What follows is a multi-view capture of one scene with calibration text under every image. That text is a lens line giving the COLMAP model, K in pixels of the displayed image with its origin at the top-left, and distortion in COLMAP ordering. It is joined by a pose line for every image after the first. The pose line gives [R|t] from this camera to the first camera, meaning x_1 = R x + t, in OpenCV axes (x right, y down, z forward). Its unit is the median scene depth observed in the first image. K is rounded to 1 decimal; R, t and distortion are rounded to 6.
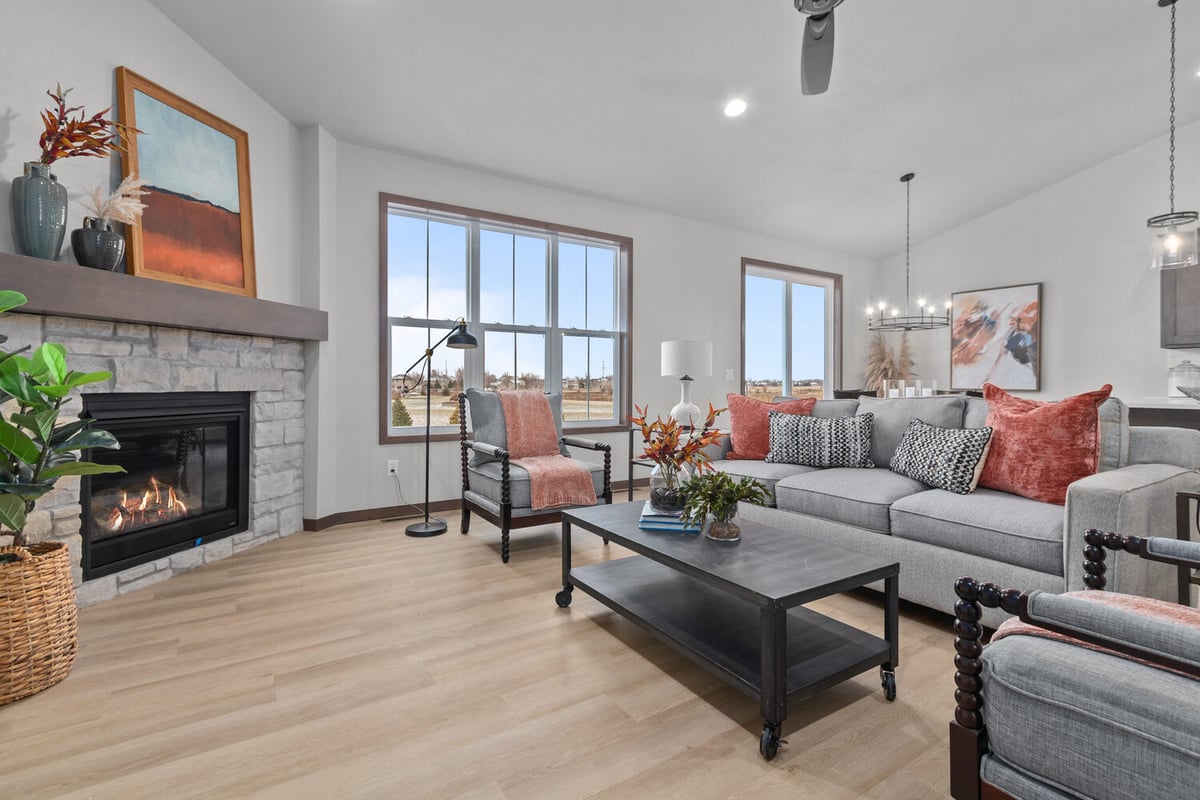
lens RADIAL K [[544.3, 0, 598.8], [0, 544.3, 386.0], [0, 0, 1]] dist [0.001812, -0.000939]
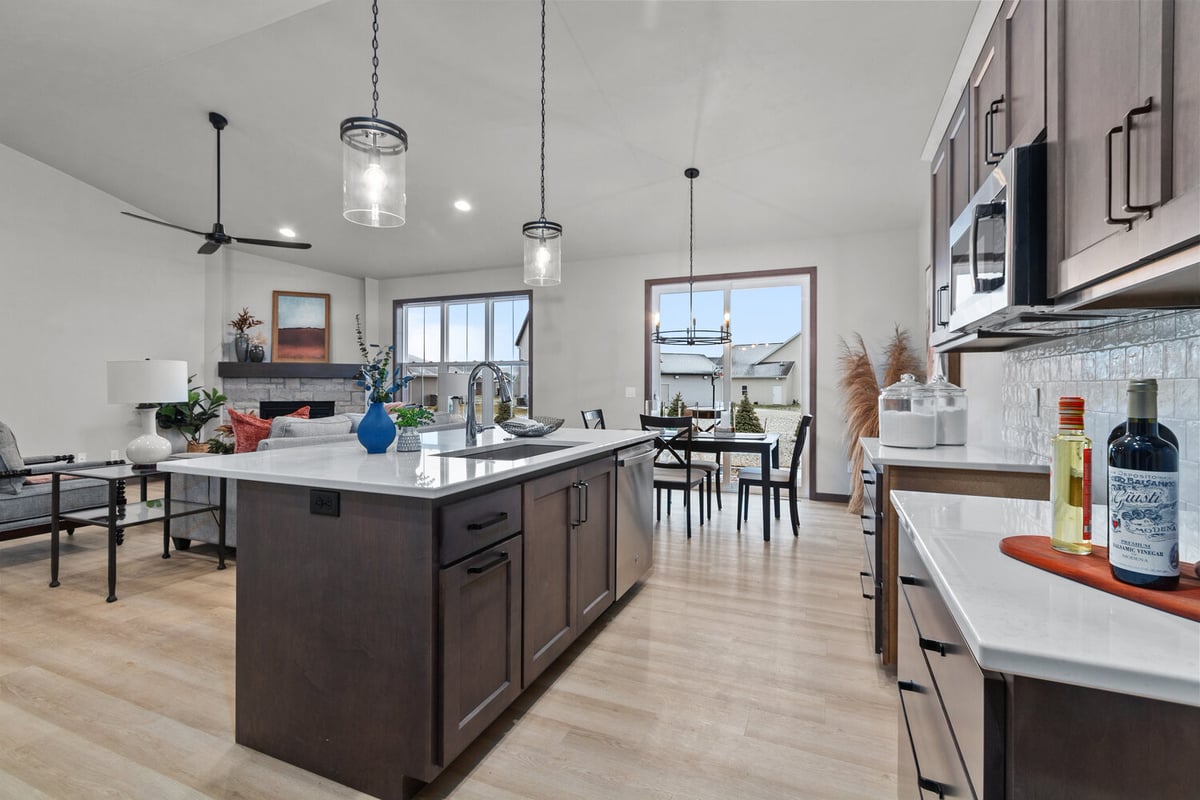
lens RADIAL K [[544.3, 0, 598.8], [0, 544.3, 386.0], [0, 0, 1]] dist [0.001812, -0.000939]
pose [[0.564894, -0.002980, -0.825158, 1.961427], [-0.005319, 0.999960, -0.007253, -0.044651], [0.825146, 0.008486, 0.564856, 0.607347]]
